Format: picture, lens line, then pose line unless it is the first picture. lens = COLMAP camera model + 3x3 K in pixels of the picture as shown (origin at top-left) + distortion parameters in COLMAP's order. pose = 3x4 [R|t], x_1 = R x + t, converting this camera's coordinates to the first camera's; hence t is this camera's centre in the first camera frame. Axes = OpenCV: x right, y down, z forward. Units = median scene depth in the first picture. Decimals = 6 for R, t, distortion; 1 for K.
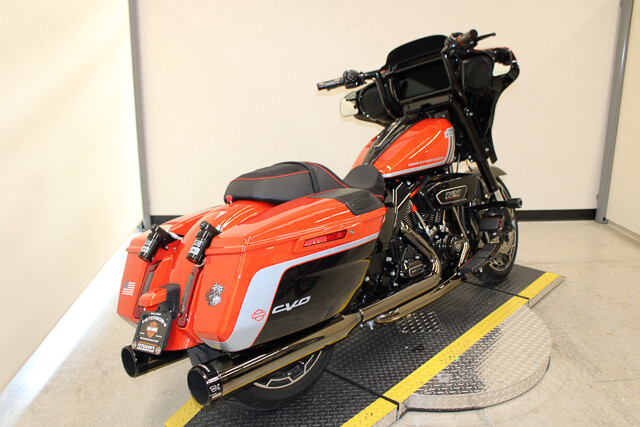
lens RADIAL K [[579.6, 0, 320.0], [0, 579.6, 213.5], [0, 0, 1]] dist [-0.082037, 0.001275]
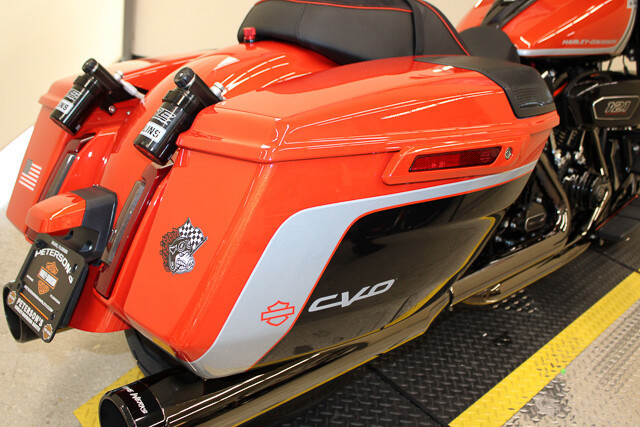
lens RADIAL K [[644.5, 0, 320.0], [0, 644.5, 213.5], [0, 0, 1]] dist [-0.104213, -0.000485]
pose [[0.983010, 0.183270, 0.010152, -0.077273], [-0.181906, 0.965322, 0.187251, 0.009620], [0.024517, -0.185916, 0.982260, 0.454308]]
